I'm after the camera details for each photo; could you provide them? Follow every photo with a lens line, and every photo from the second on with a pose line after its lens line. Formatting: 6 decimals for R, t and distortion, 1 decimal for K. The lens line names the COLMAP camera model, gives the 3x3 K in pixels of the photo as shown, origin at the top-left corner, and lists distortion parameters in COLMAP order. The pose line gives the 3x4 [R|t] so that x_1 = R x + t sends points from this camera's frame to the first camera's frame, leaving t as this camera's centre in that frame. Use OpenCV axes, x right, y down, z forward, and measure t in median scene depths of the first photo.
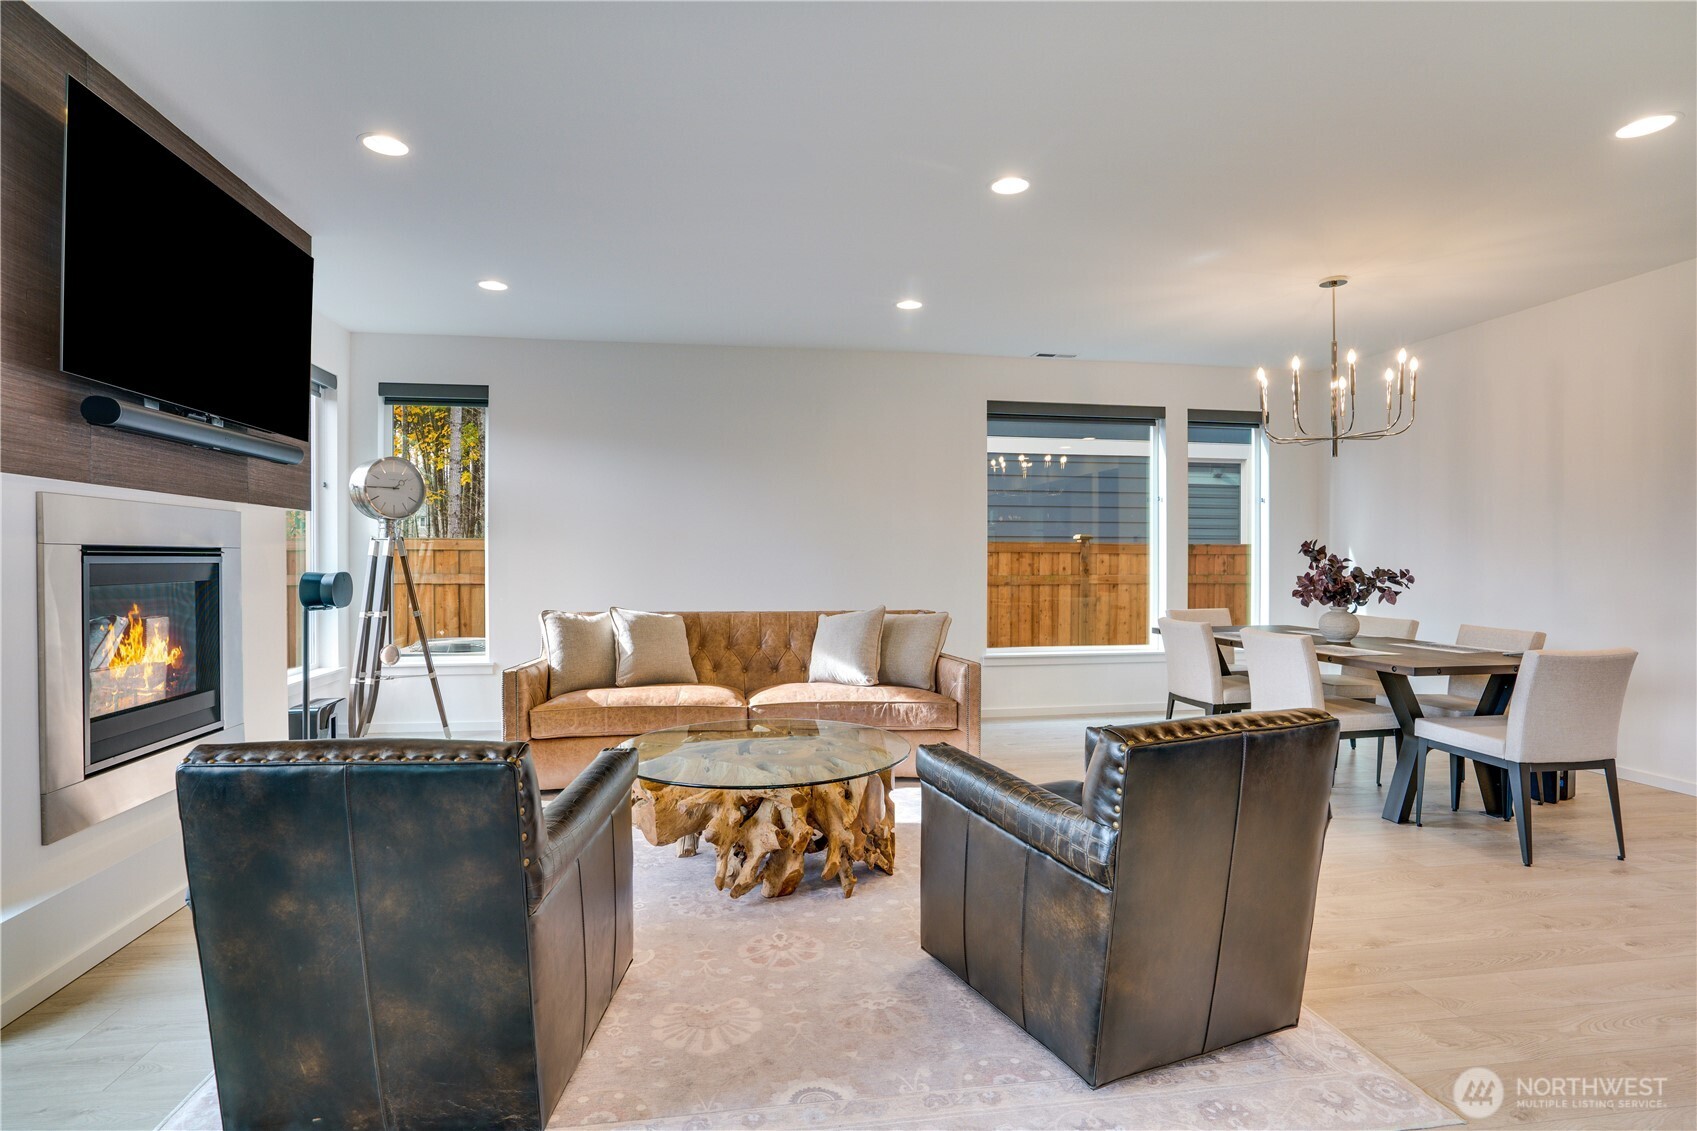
lens RADIAL K [[865.5, 0, 848.5], [0, 865.5, 565.5], [0, 0, 1]] dist [-0.000705, -0.000124]
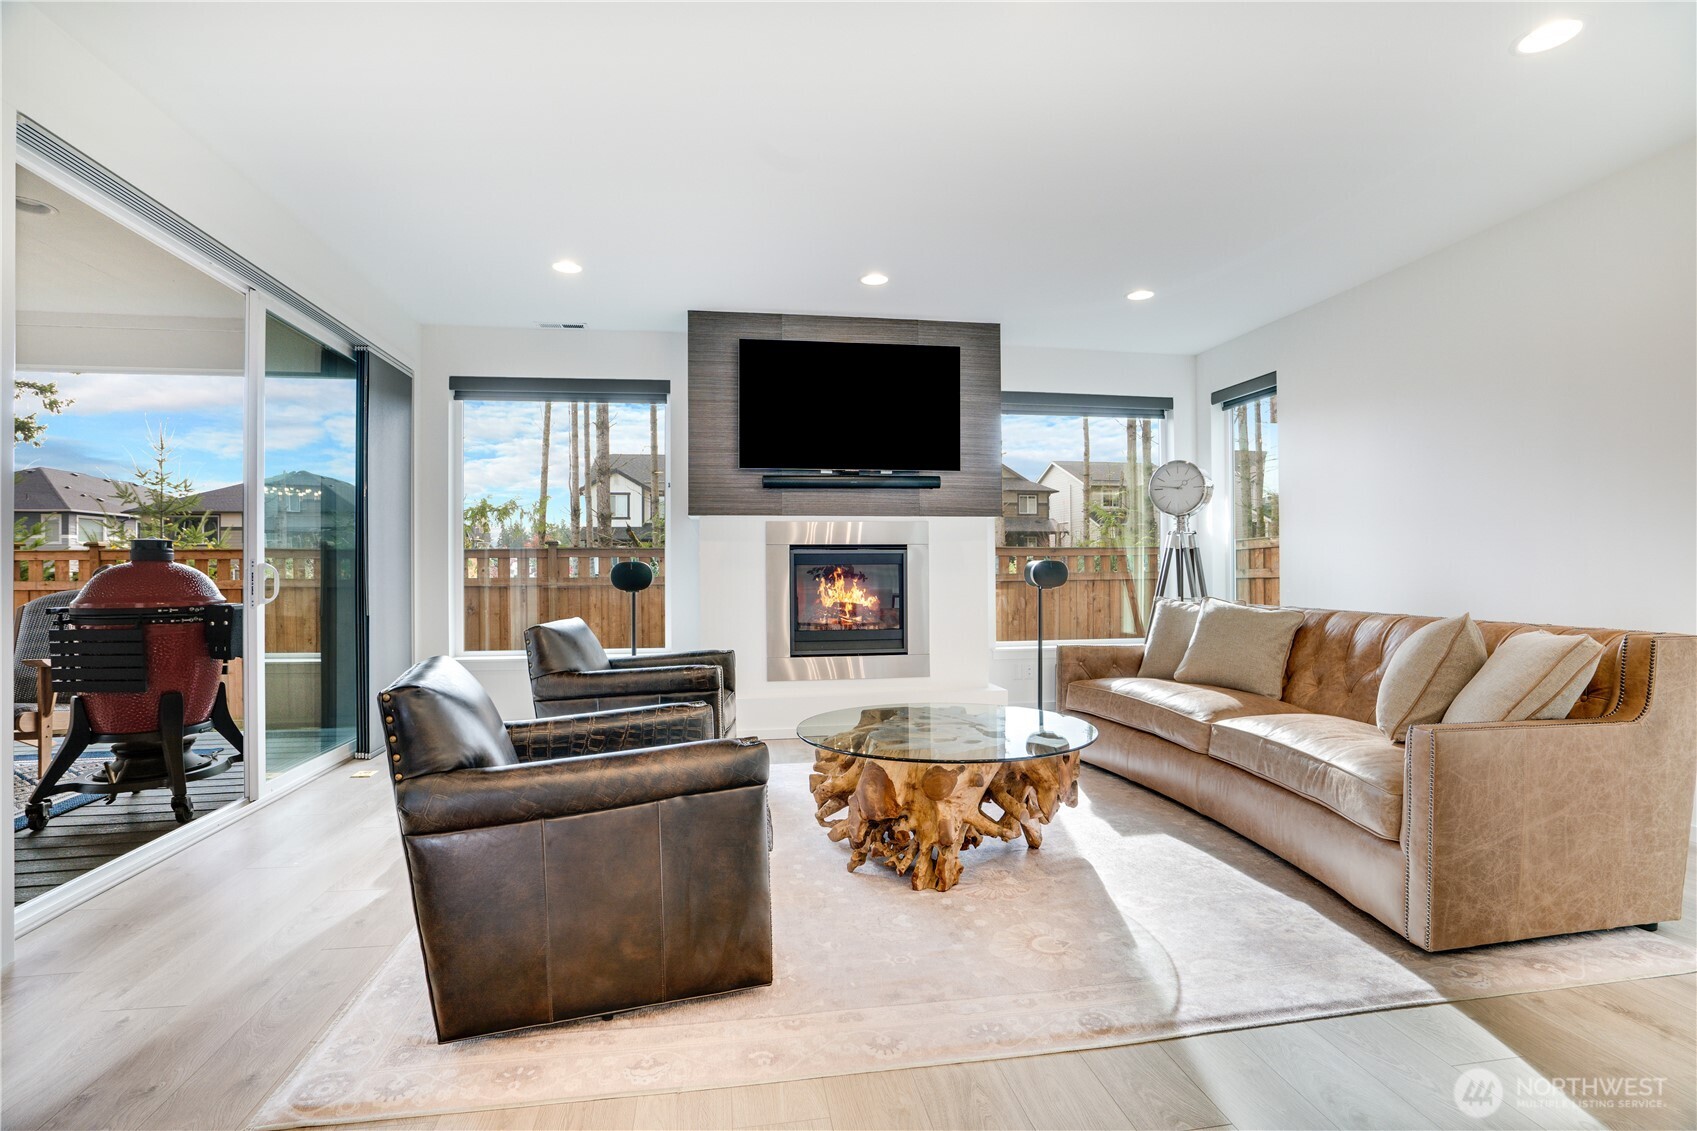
lens RADIAL K [[782.2, 0, 838.4], [0, 782.2, 564.9], [0, 0, 1]] dist [-0.050229, 0.000333]
pose [[-0.010277, -0.001760, -0.999946, 0.504579], [-0.000515, 0.999998, -0.001755, 0.013957], [0.999947, 0.000497, -0.010278, 0.551825]]
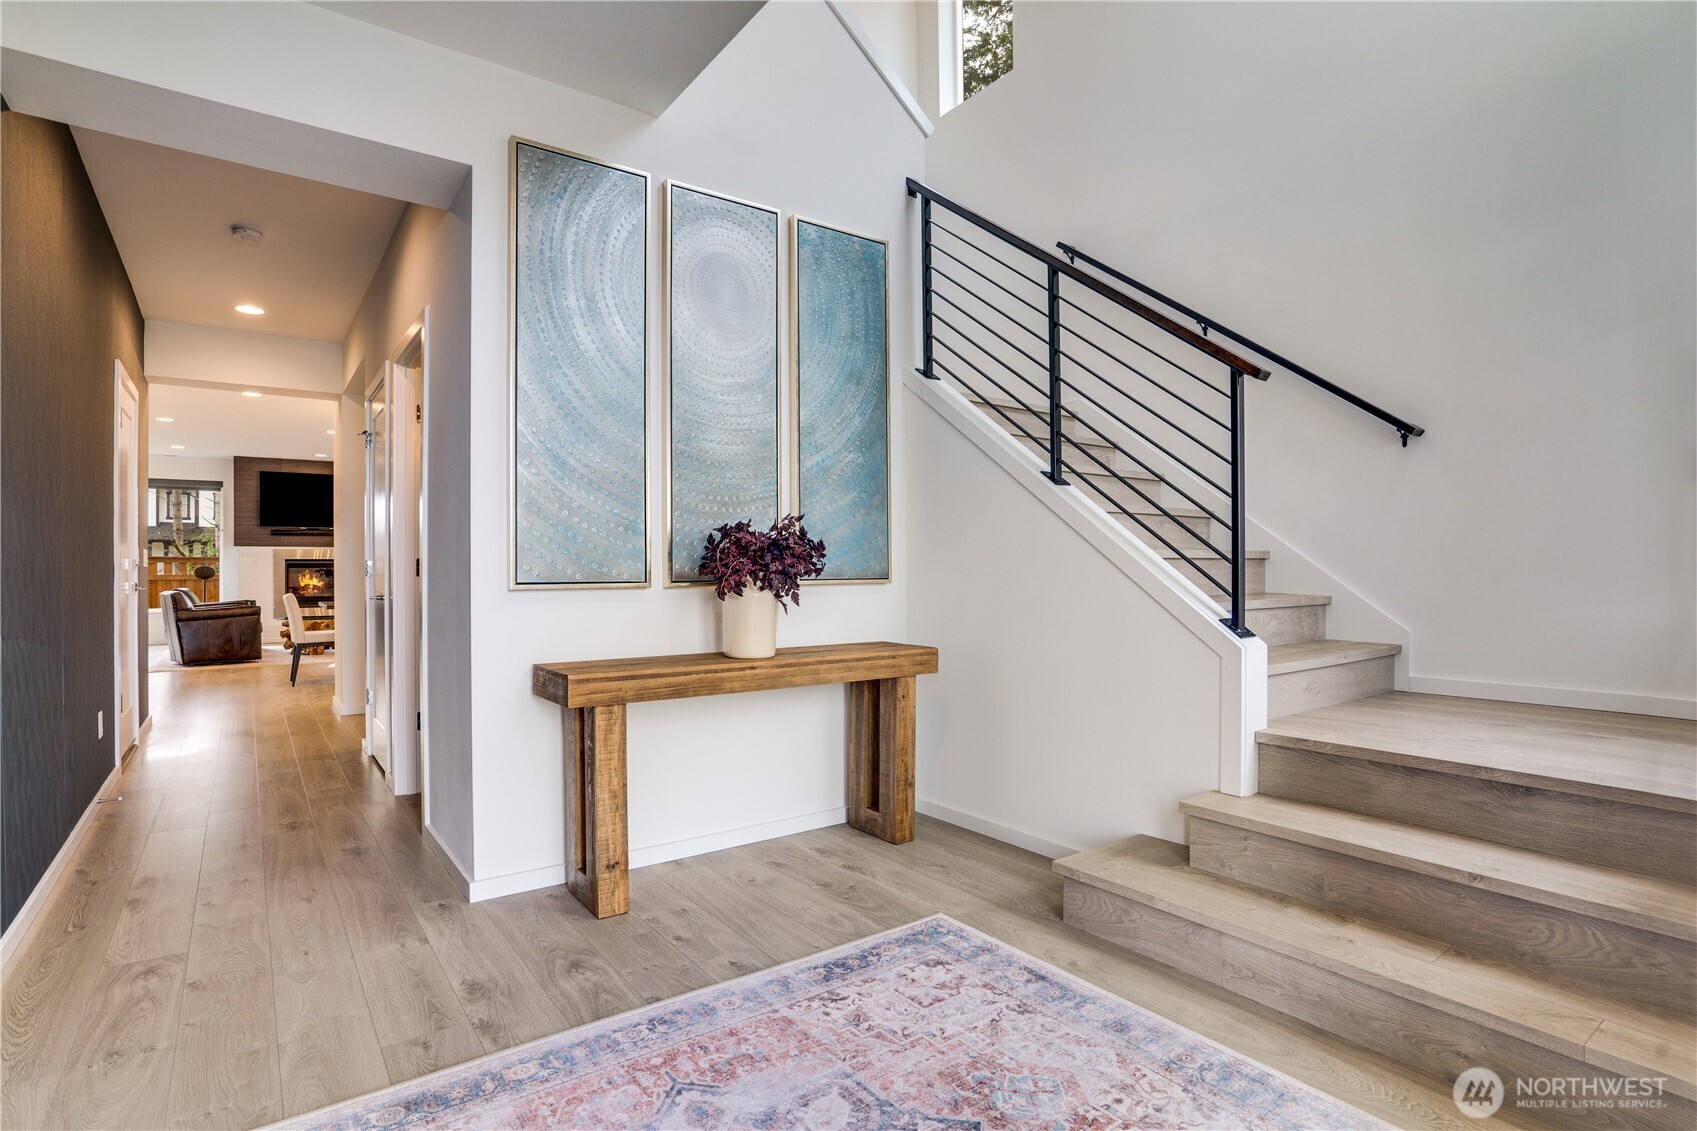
lens RADIAL K [[827.9, 0, 848.5], [0, 827.9, 565.5], [0, 0, 1]] dist [-0.062807, -0.000138]
pose [[0.458205, -0.003261, -0.888840, 2.222820], [0.001561, 0.999995, -0.002864, 0.014122], [0.888845, -0.000075, 0.458208, 0.847645]]
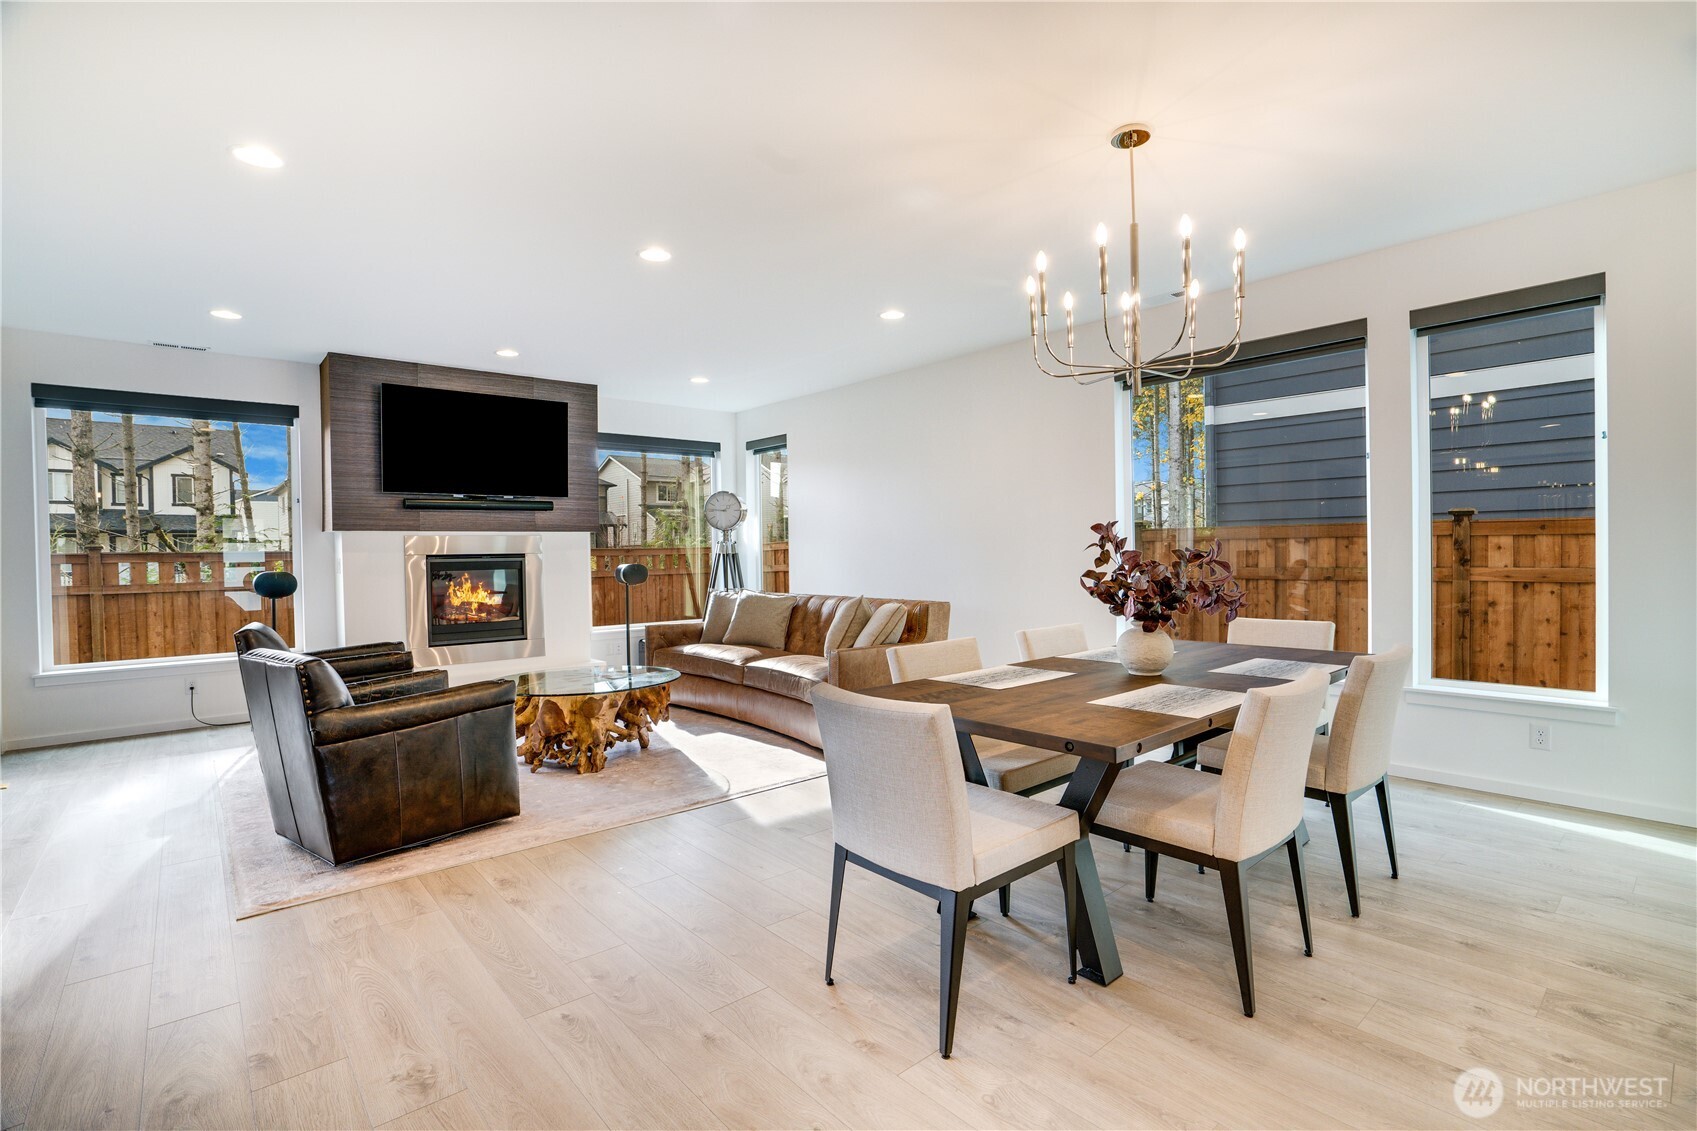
lens RADIAL K [[782.2, 0, 838.4], [0, 782.2, 564.9], [0, 0, 1]] dist [-0.050229, 0.000333]
pose [[0.519675, 0.006981, -0.854335, 0.828557], [0.009368, 0.999860, 0.013869, -0.007234], [0.854312, -0.015210, 0.519537, 0.416252]]
